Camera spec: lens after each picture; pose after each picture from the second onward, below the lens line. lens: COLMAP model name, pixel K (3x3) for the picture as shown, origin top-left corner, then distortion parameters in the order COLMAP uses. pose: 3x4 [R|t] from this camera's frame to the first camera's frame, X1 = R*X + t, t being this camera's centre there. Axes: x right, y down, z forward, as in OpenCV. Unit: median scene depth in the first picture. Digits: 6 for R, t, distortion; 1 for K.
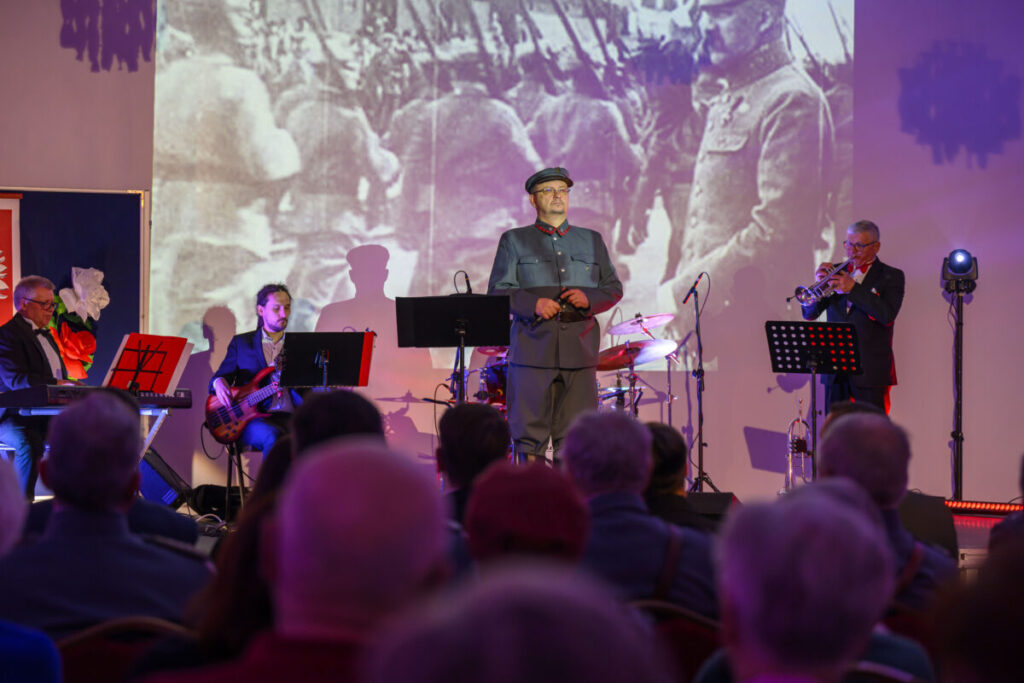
lens RADIAL K [[2199.7, 0, 515.2], [0, 2199.7, 339.7], [0, 0, 1]] dist [0.003873, 0.000000]
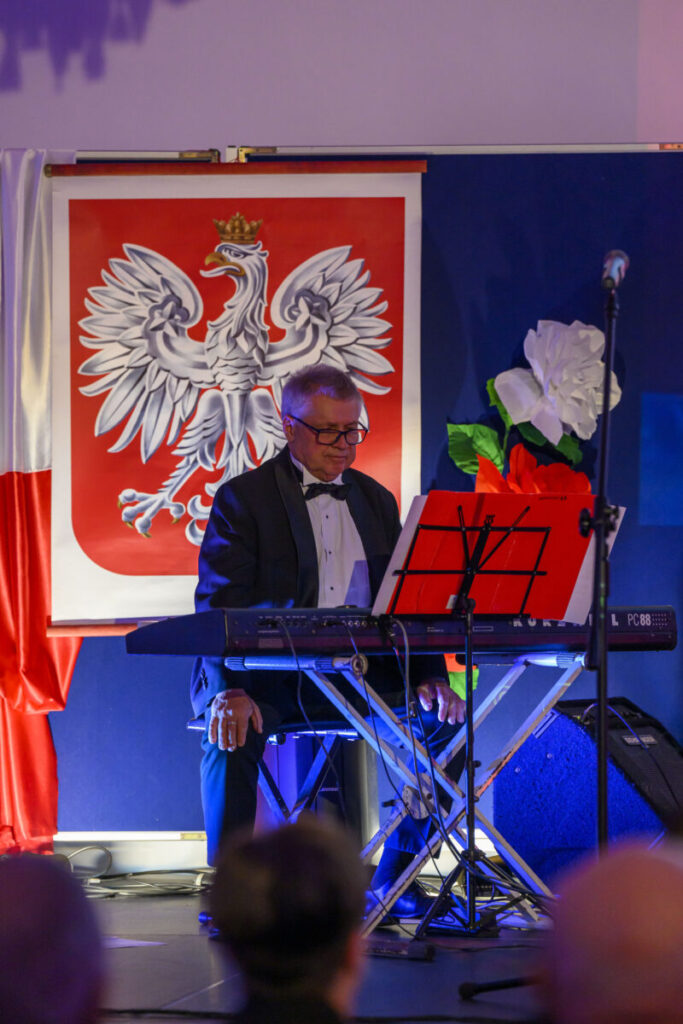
lens RADIAL K [[5139.5, 0, 340.9], [0, 5139.5, 507.5], [0, 0, 1]] dist [-0.029192, 0.000000]
pose [[0.882975, 0.002453, -0.469414, 0.254300], [0.012527, 0.999507, 0.028786, -0.025474], [0.469253, -0.031297, 0.882509, 0.056500]]
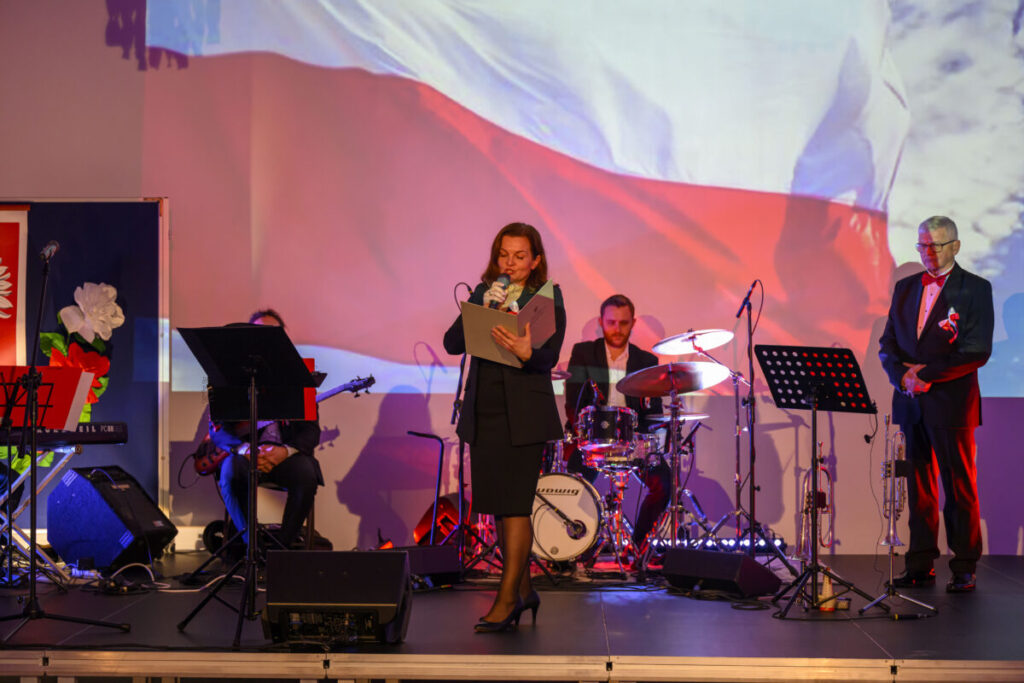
lens RADIAL K [[2019.9, 0, 527.8], [0, 2019.9, 340.5], [0, 0, 1]] dist [-0.030900, 0.000000]
pose [[0.947139, -0.002354, -0.320814, 0.248007], [0.007354, 0.999870, 0.014377, -0.019440], [0.320738, -0.015976, 0.947033, 0.254555]]
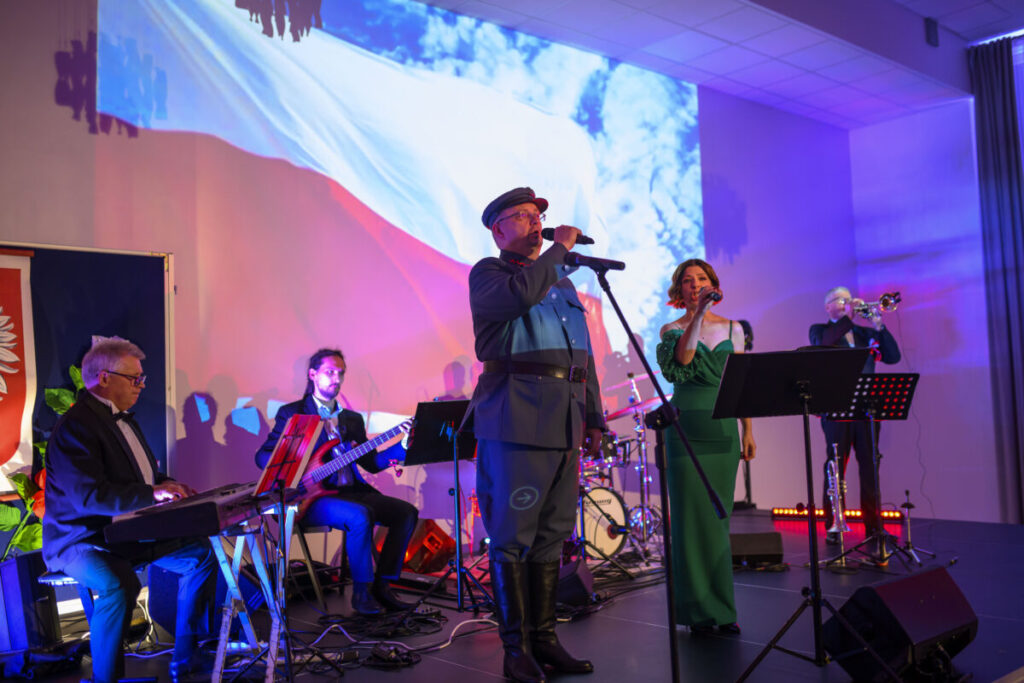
lens RADIAL K [[984.2, 0, 517.8], [0, 984.2, 319.5], [0, 0, 1]] dist [-0.003524, 0.000000]
pose [[0.915249, -0.005010, 0.402858, -0.203849], [0.032511, 0.997580, -0.061456, -0.009441], [-0.401575, 0.069345, 0.913197, 0.567745]]
